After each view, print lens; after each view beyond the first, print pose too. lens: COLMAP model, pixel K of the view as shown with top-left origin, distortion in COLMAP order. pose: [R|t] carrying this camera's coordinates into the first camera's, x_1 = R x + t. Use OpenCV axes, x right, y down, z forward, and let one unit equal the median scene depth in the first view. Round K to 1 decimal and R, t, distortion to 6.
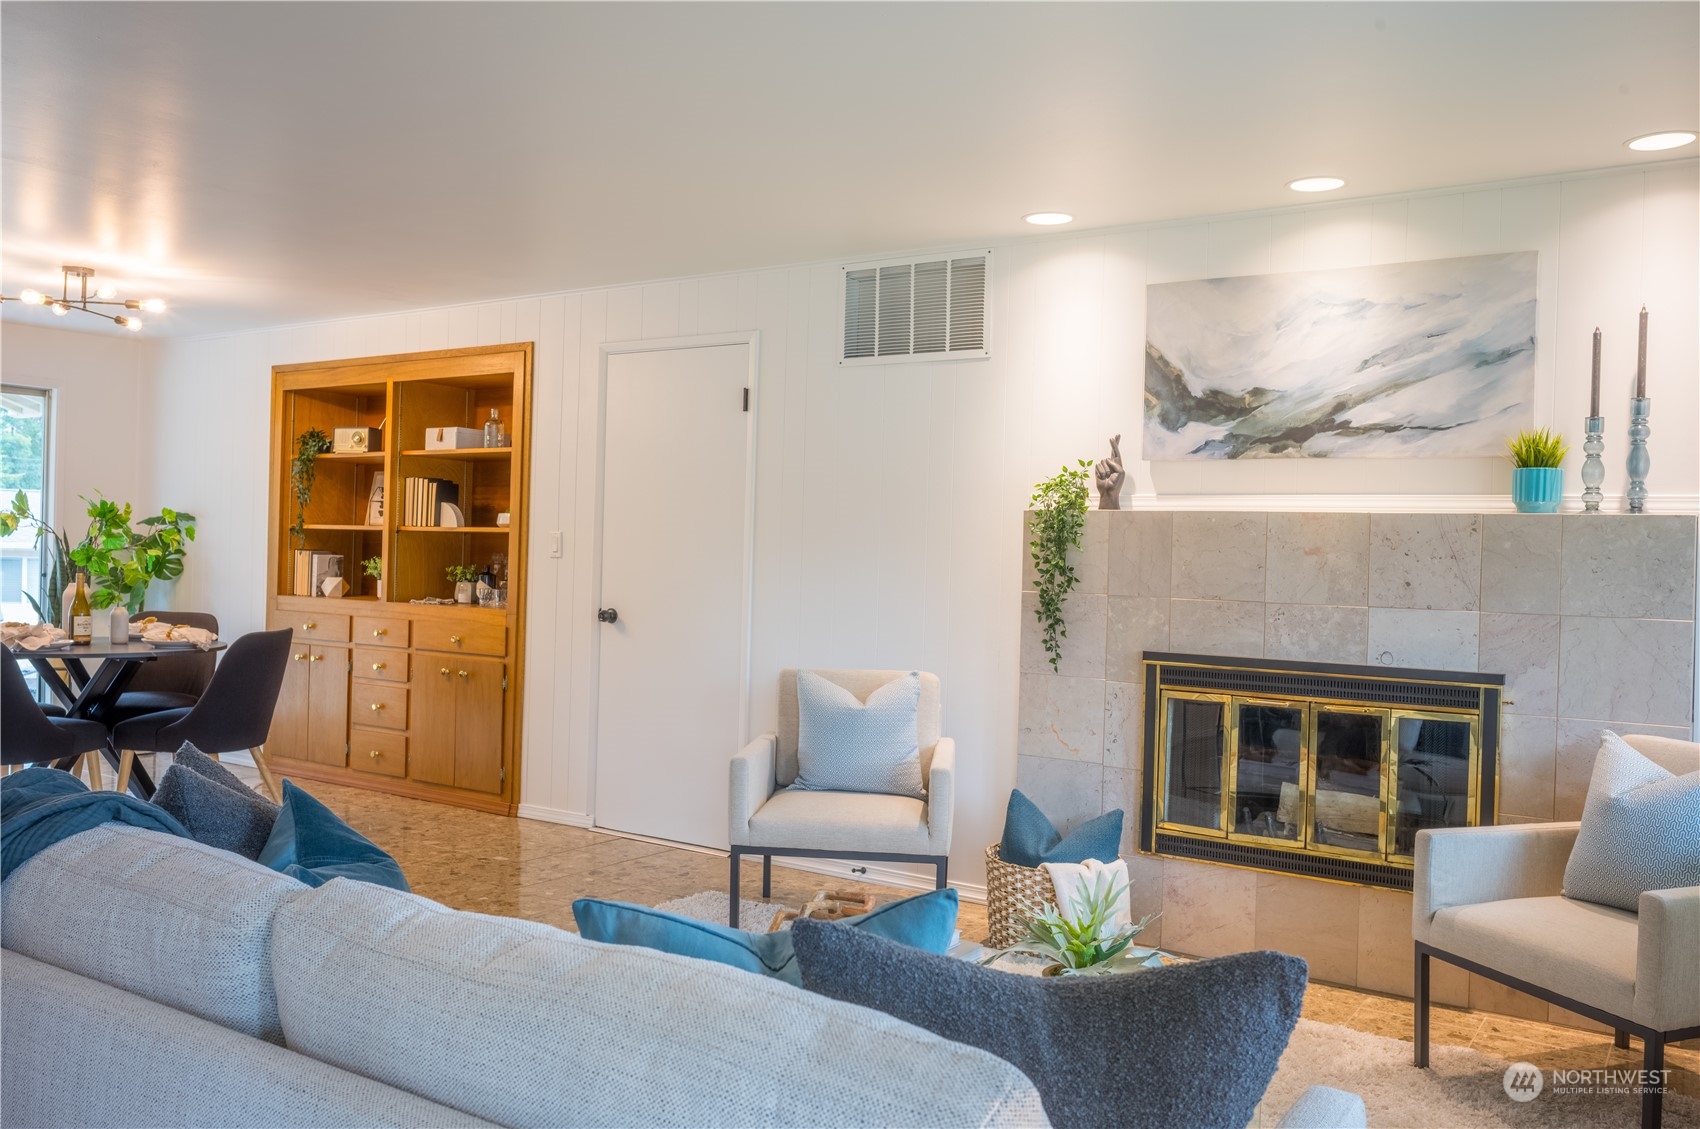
lens RADIAL K [[1359.7, 0, 848.2], [0, 1359.7, 563.6], [0, 0, 1]] dist [-0.007261, 0.002400]
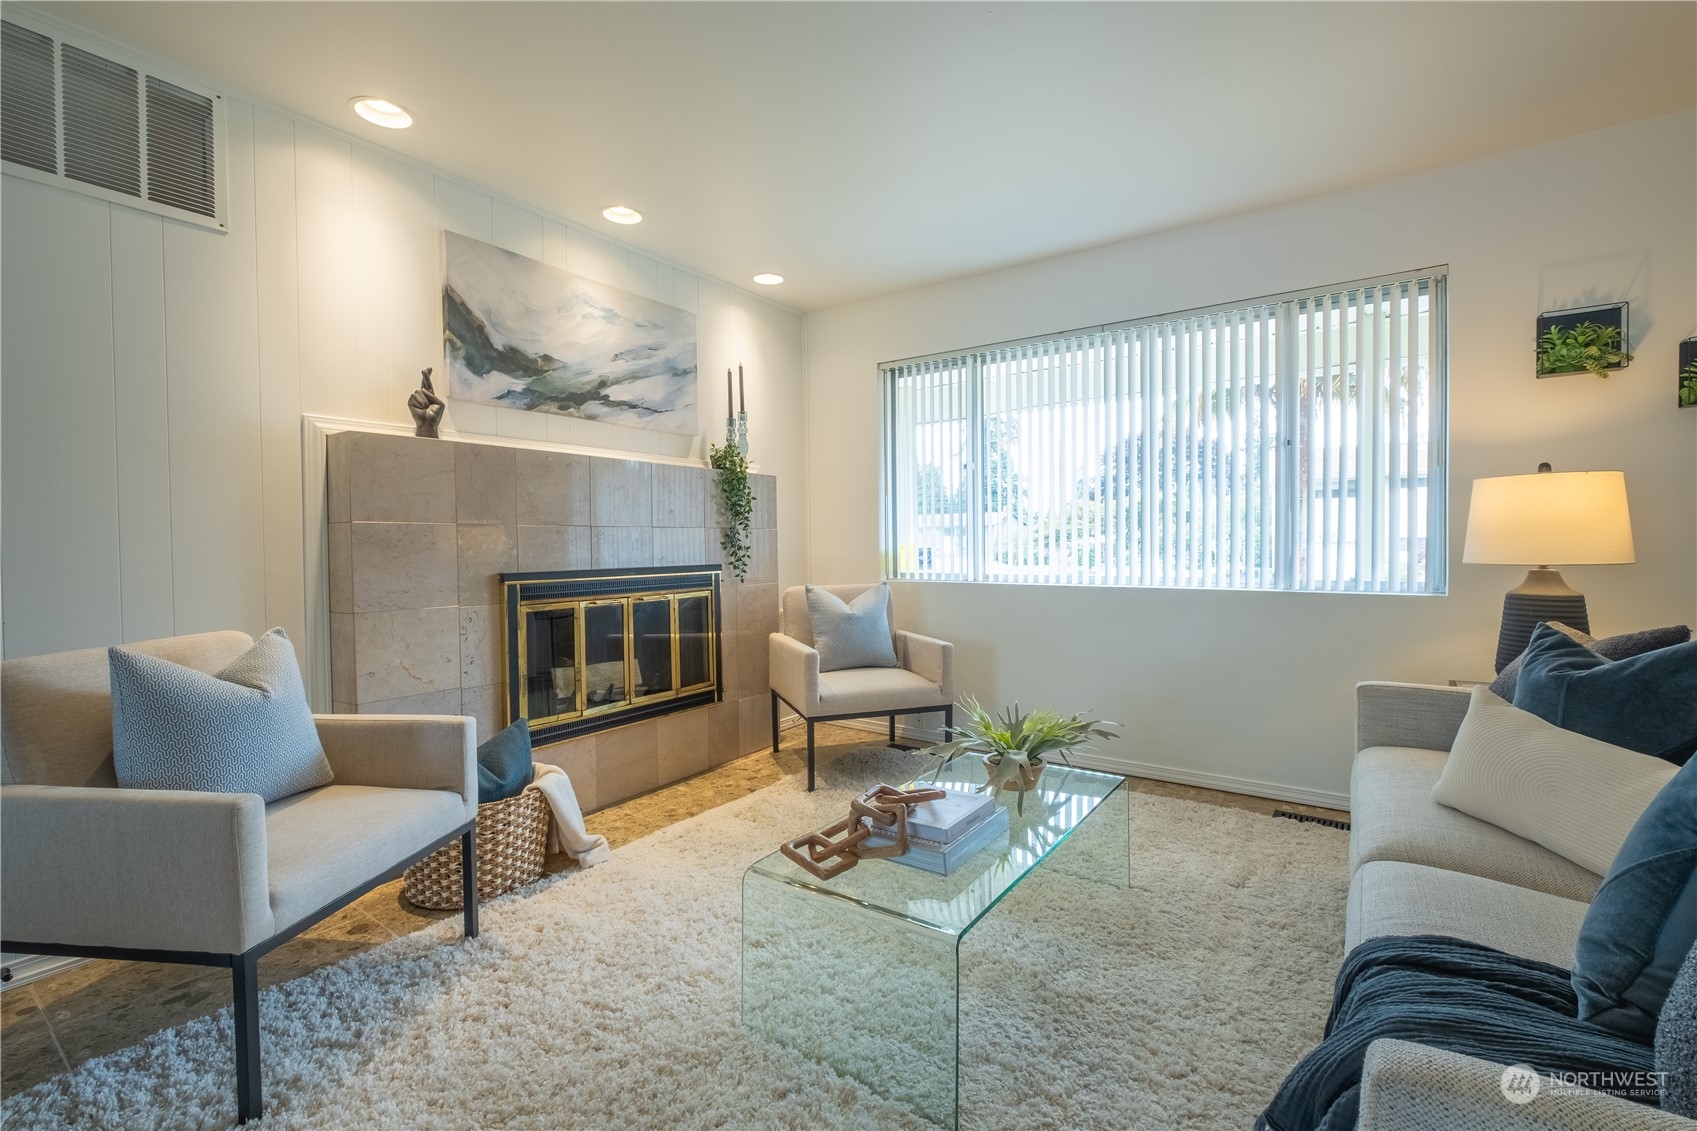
lens RADIAL K [[736.1, 0, 851.7], [0, 736.1, 552.7], [0, 0, 1]] dist [-0.000269, -0.002594]
pose [[0.019861, -0.041591, 0.998937, -0.371889], [0.015790, 0.999023, 0.041281, 0.027567], [-0.999678, 0.014953, 0.020498, 0.711274]]
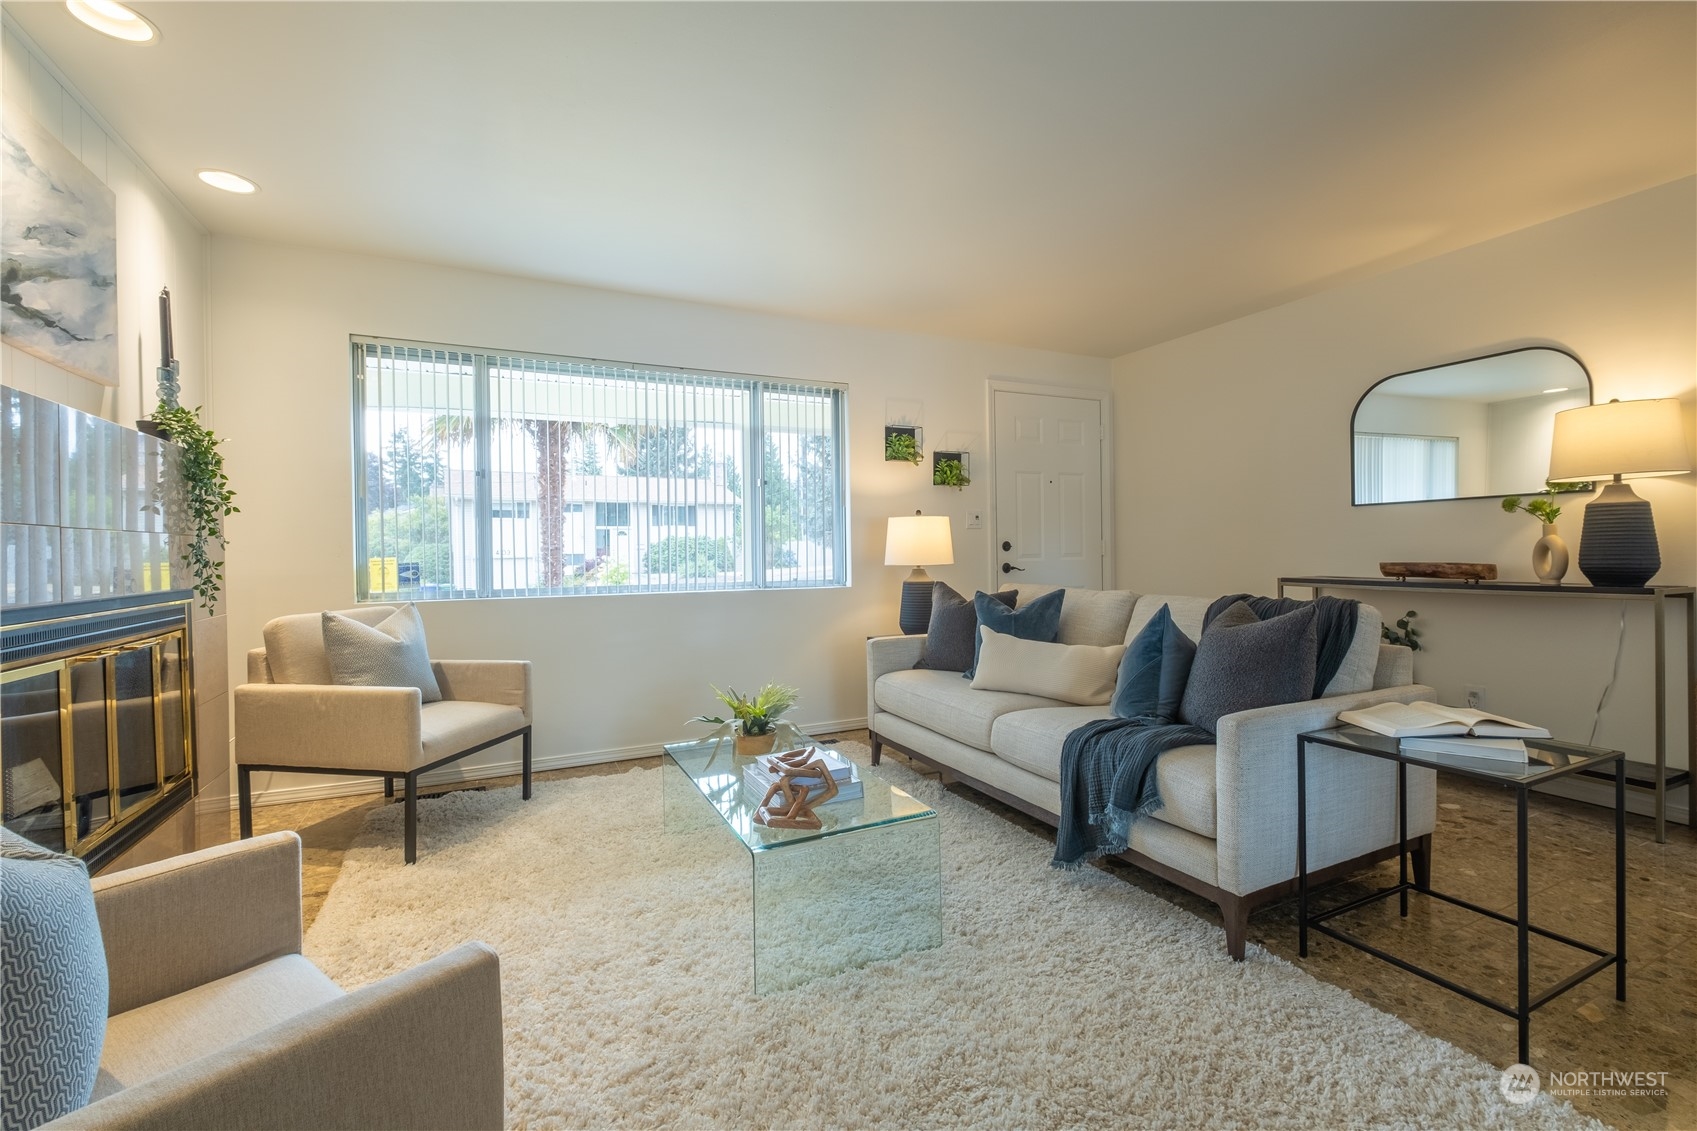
lens RADIAL K [[736.1, 0, 861.3], [0, 736.1, 550.0], [0, 0, 1]] dist [-0.000269, -0.002594]
pose [[-0.866920, -0.016984, 0.498158, -0.259323], [-0.009490, 0.999801, 0.017572, 0.029001], [-0.498357, 0.010506, -0.866908, 1.085819]]
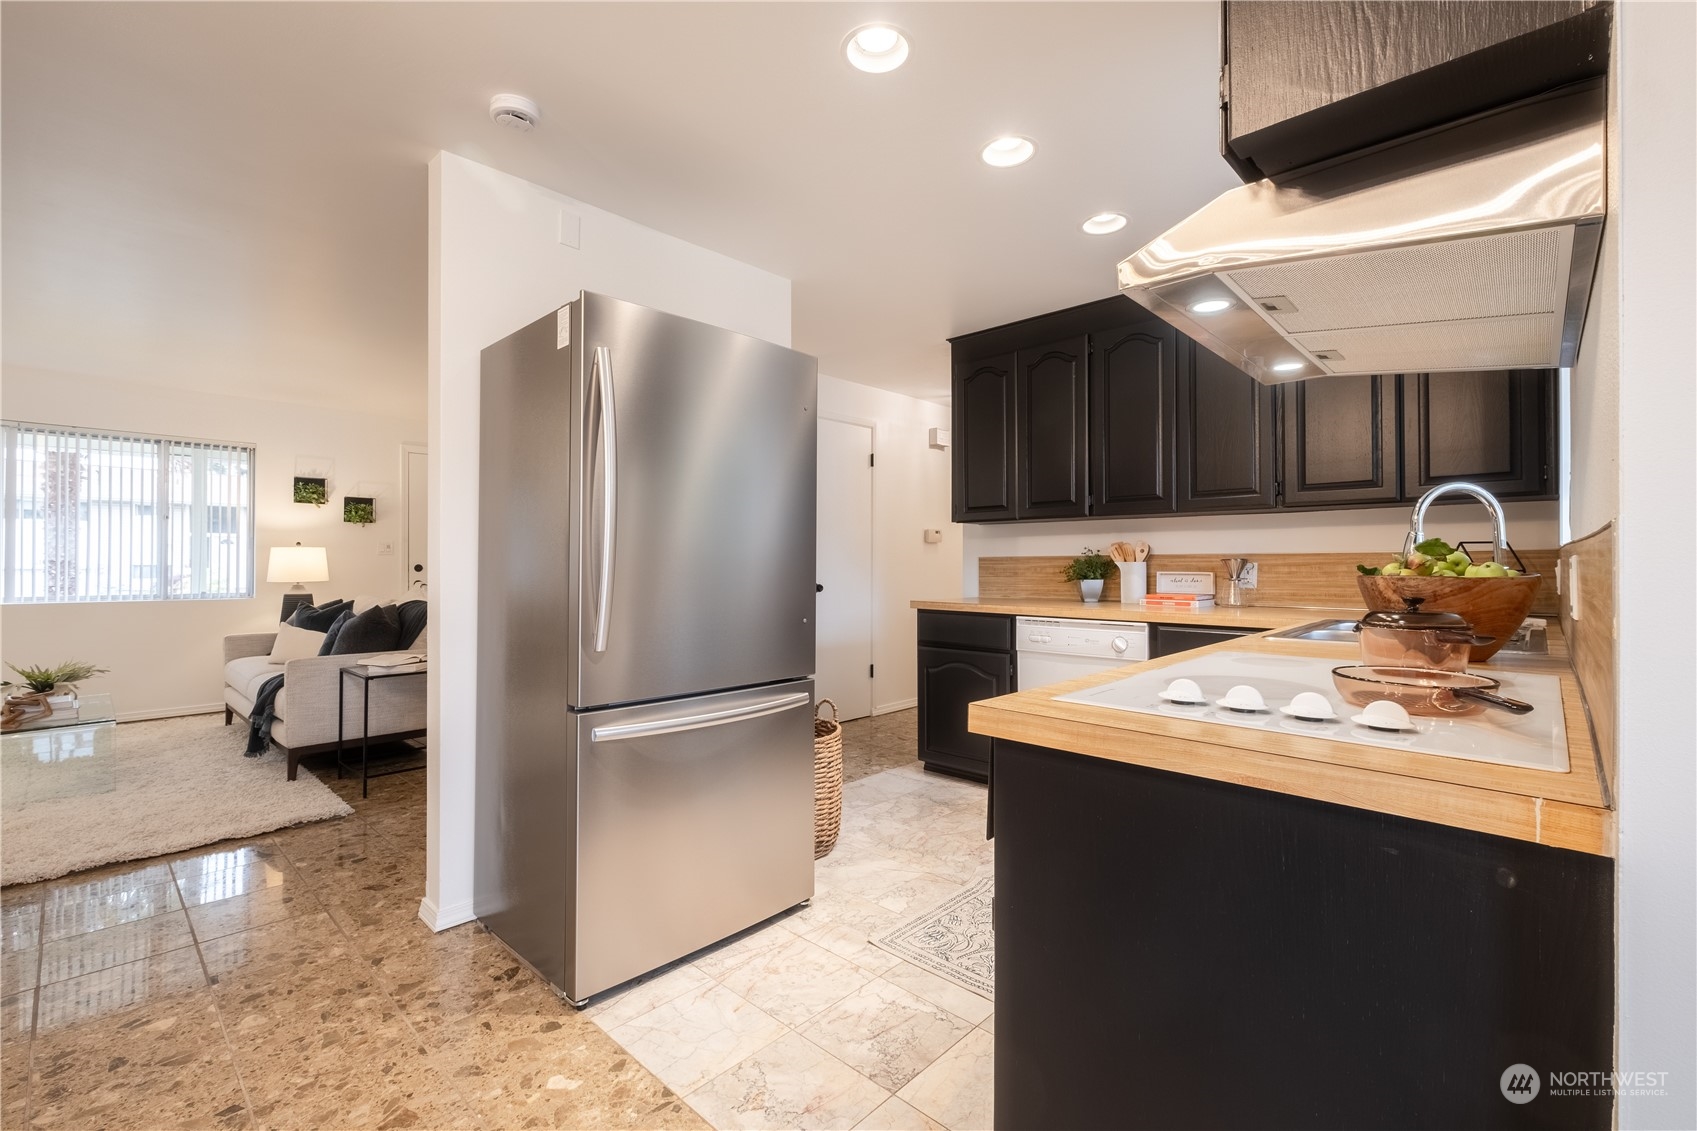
lens RADIAL K [[736.1, 0, 850.1], [0, 736.1, 558.2], [0, 0, 1]] dist [-0.000269, -0.002594]
pose [[-0.986350, -0.027953, 0.162272, -1.006826], [-0.028043, 0.999605, 0.001735, -0.006653], [-0.162256, -0.002840, -0.986745, 1.347710]]
